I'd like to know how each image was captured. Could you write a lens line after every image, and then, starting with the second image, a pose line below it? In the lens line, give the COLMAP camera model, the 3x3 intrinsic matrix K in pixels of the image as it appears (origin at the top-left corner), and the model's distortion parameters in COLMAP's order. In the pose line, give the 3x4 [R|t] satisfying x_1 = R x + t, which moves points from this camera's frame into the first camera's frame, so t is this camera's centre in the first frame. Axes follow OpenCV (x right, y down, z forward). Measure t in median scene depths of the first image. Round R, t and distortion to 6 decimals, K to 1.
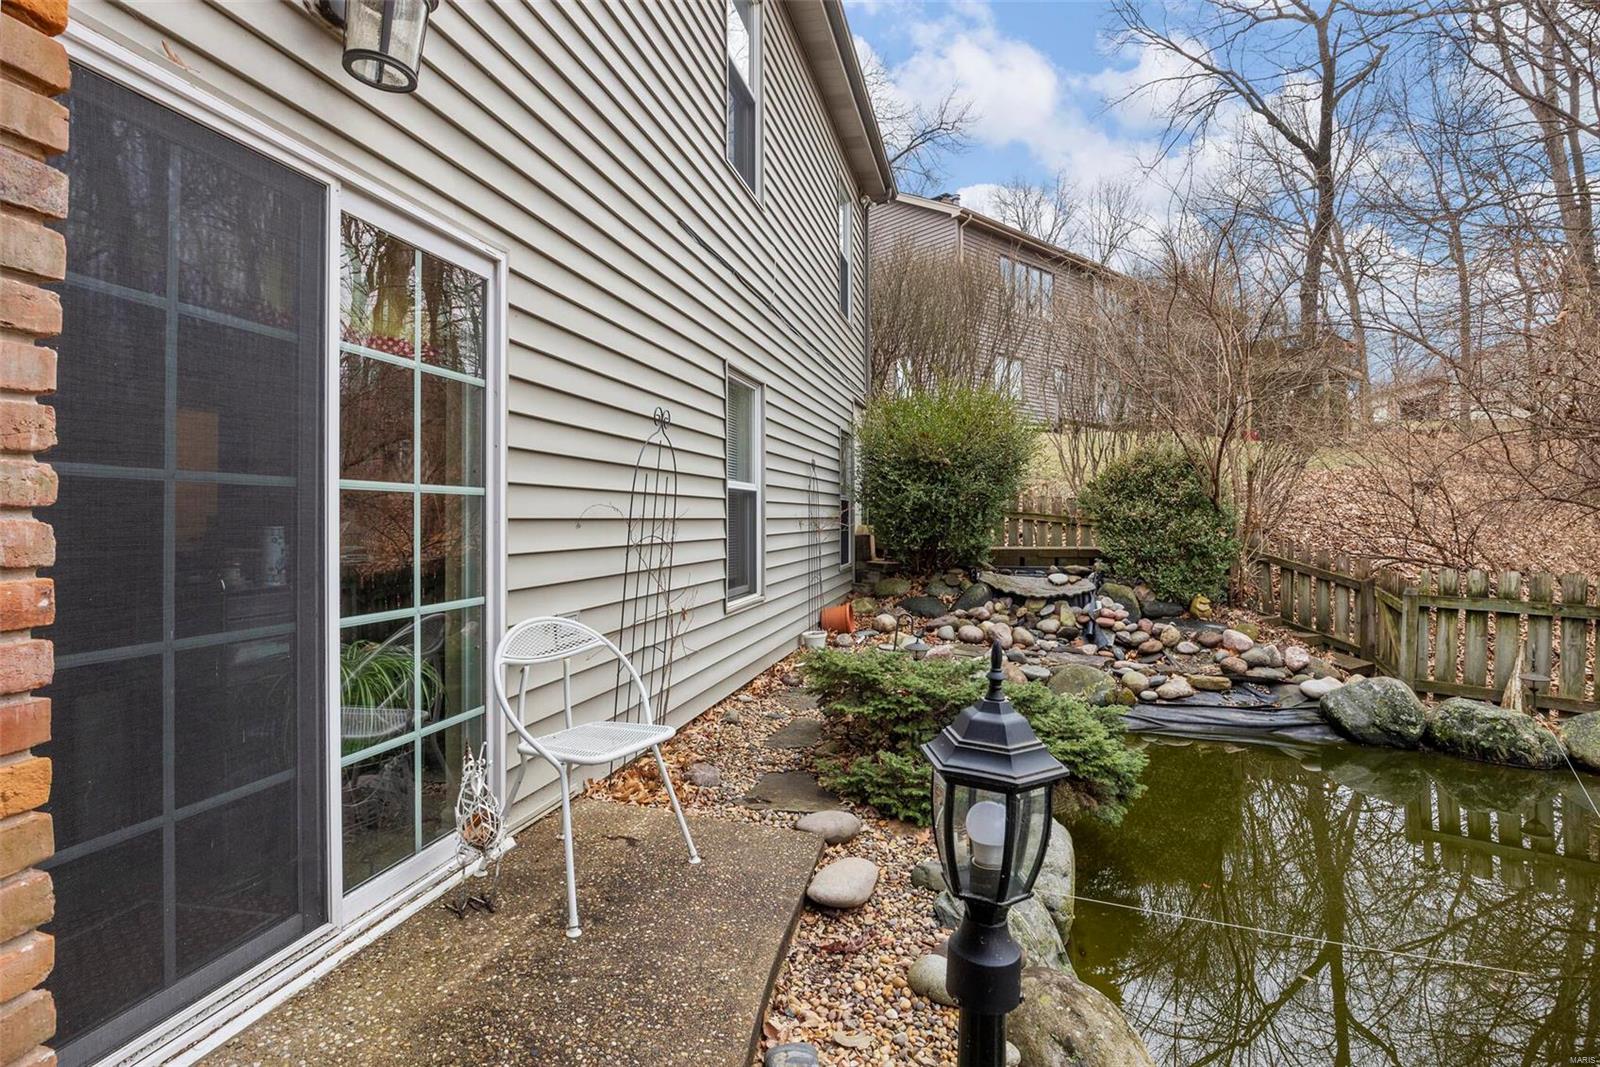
lens RADIAL K [[784.7, 0, 796.4], [0, 784.7, 509.4], [0, 0, 1]] dist [-0.014145, -0.000244]
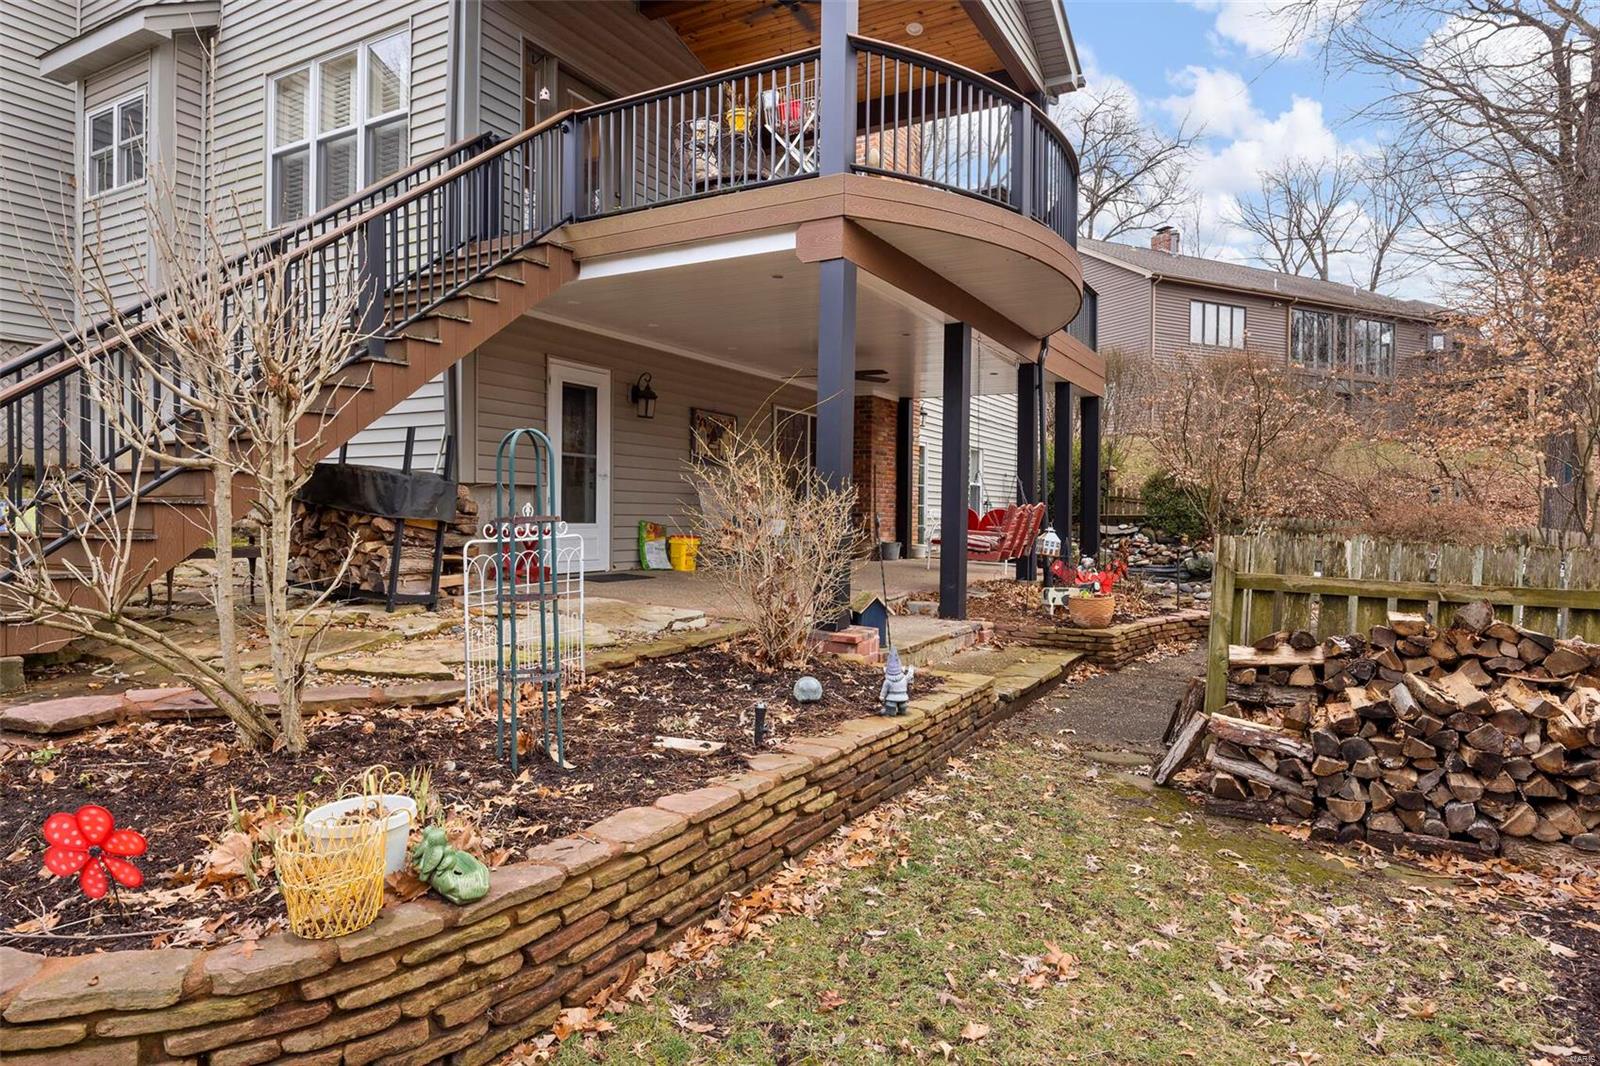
lens RADIAL K [[956.9, 0, 798.6], [0, 956.9, 528.5], [0, 0, 1]] dist [-0.003746, -0.000477]
pose [[0.964750, 0.014183, -0.262785, 0.171231], [-0.008923, 0.999735, 0.021199, 0.047247], [0.263016, -0.018107, 0.964622, -1.887859]]
